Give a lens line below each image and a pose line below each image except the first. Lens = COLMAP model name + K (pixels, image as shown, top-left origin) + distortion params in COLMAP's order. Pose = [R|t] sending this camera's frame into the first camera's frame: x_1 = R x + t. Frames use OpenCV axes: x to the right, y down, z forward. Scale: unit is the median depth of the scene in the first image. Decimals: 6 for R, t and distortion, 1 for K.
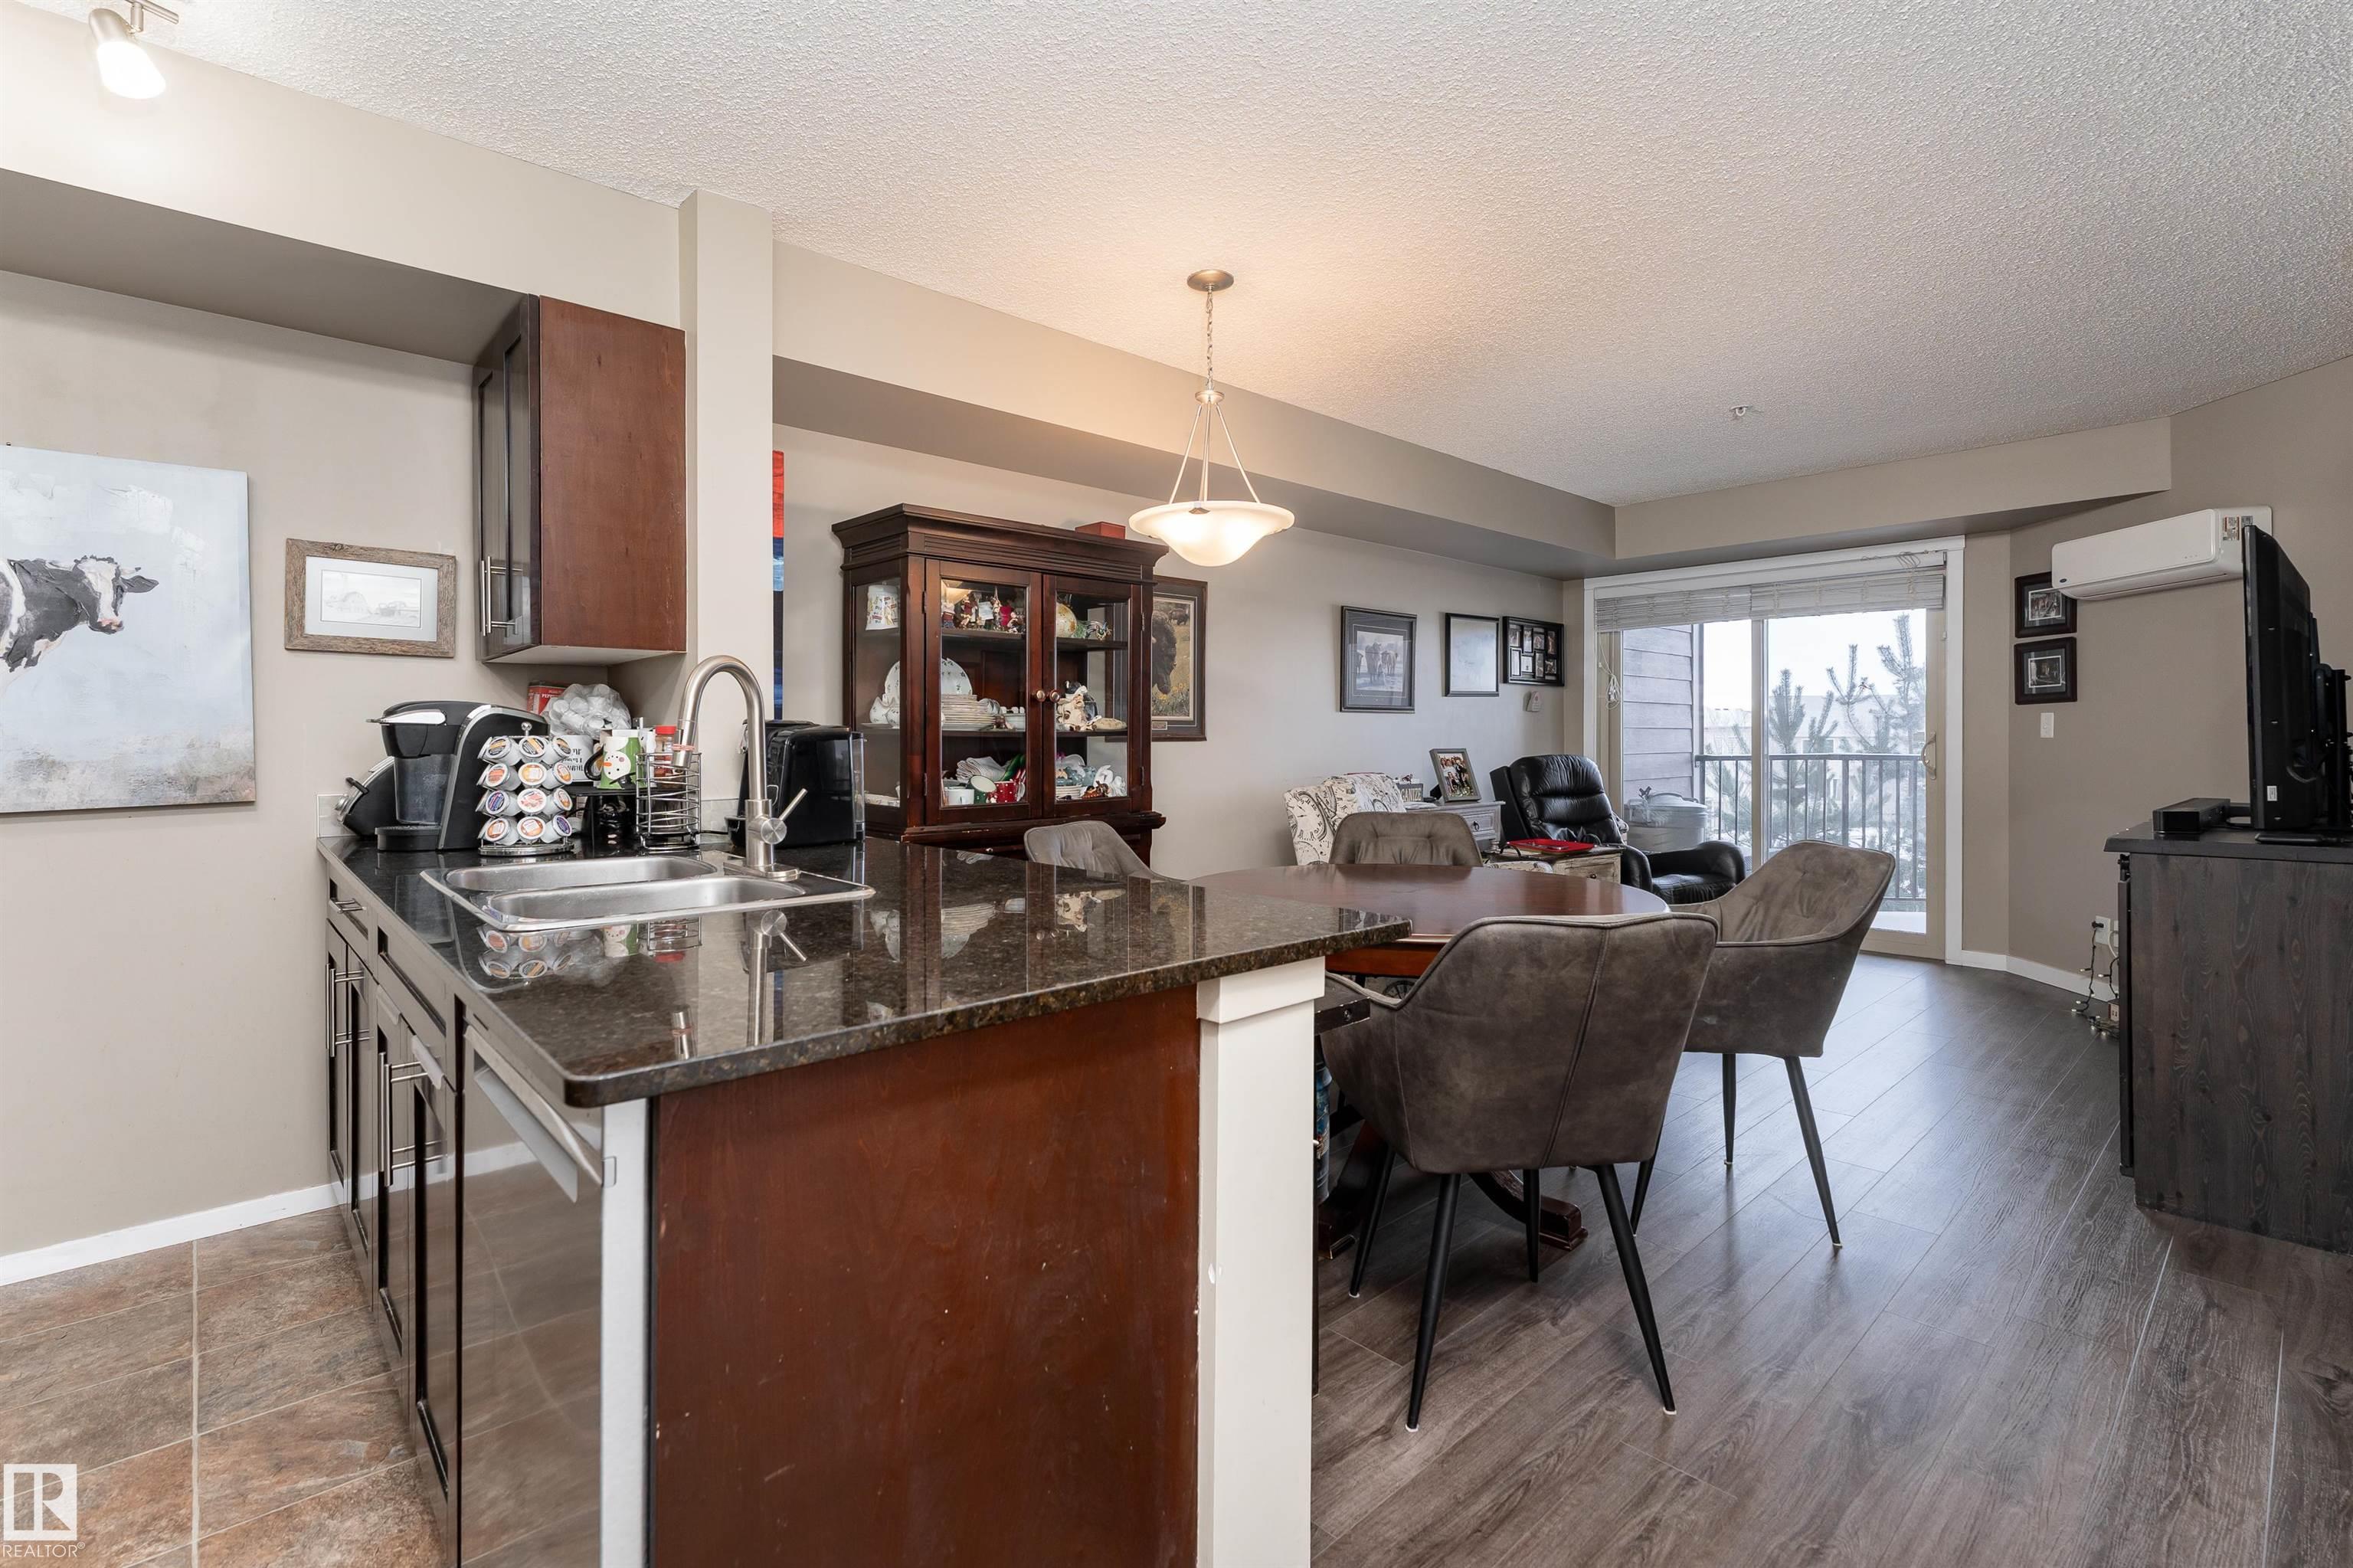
lens RADIAL K [[1063.8, 0, 1130.5], [0, 1063.8, 745.7], [0, 0, 1]] dist [-0.003053, -0.000657]
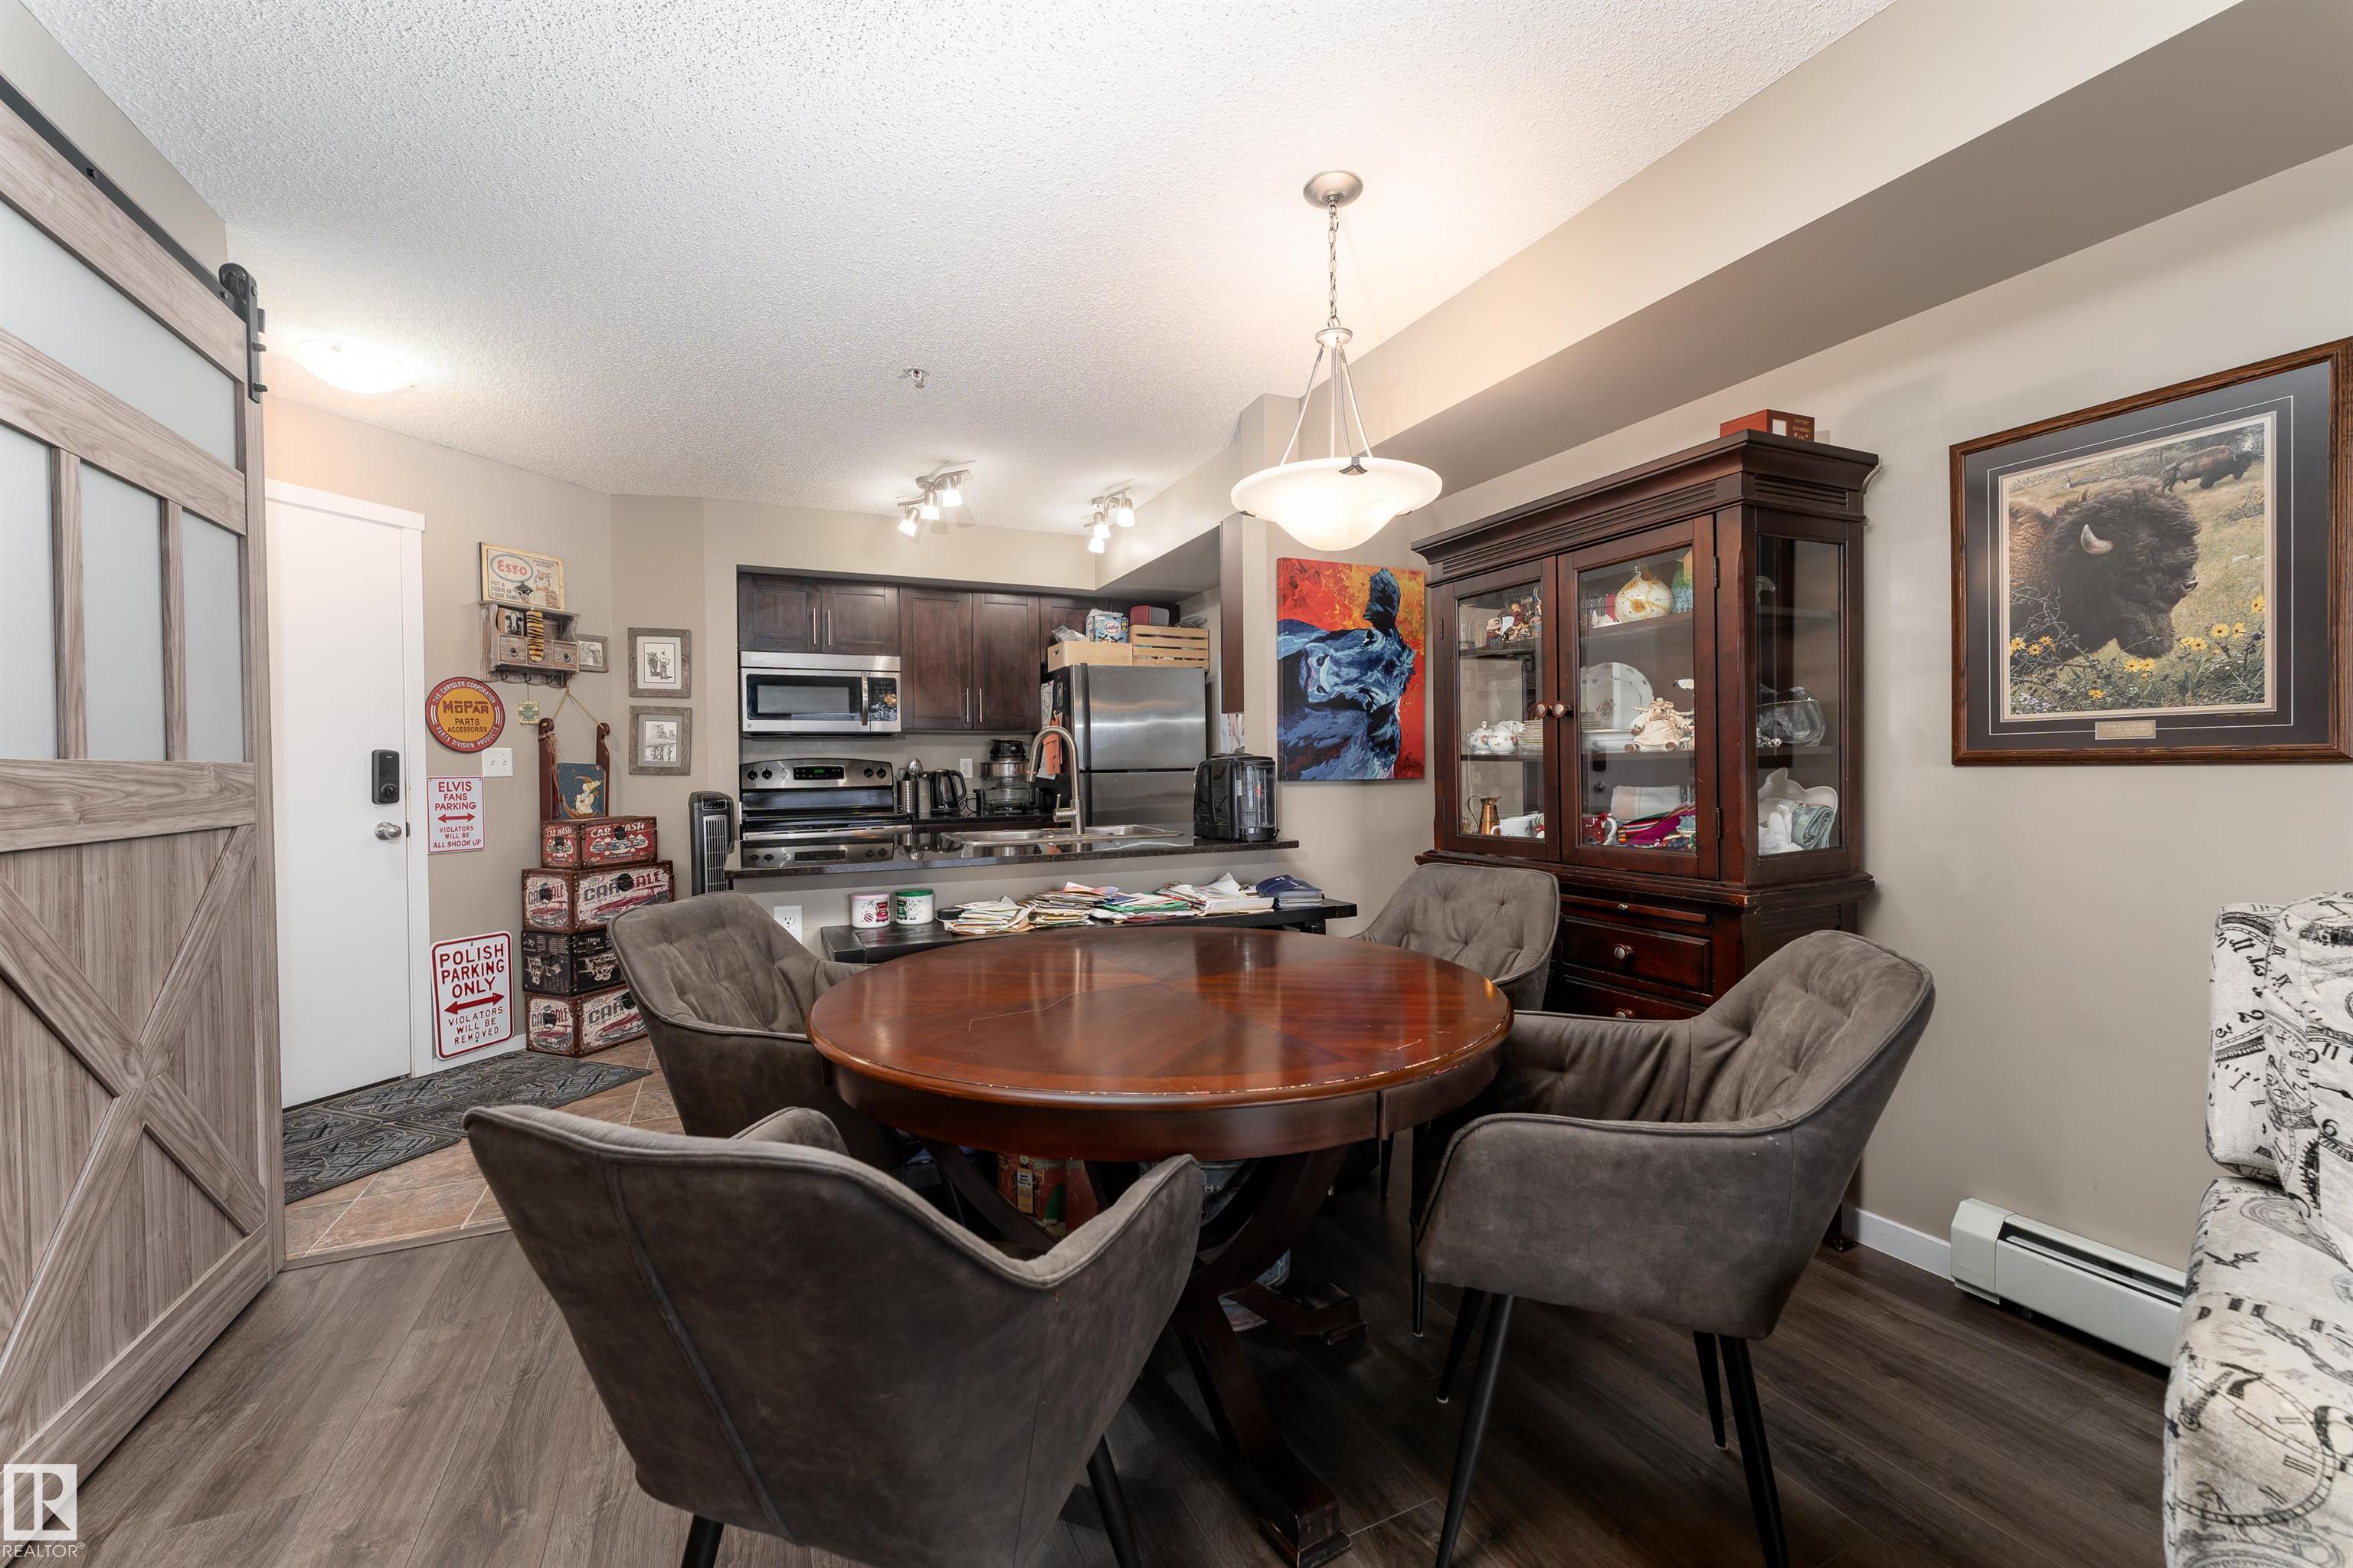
lens RADIAL K [[928.5, 0, 1176.5], [0, 928.5, 784.0], [0, 0, 1]] dist [0.002175, 0.000091]
pose [[-0.281491, 0.024740, -0.959245, 0.444907], [0.004847, 0.999691, 0.024361, -0.006470], [0.959552, 0.002208, -0.281524, 0.617661]]
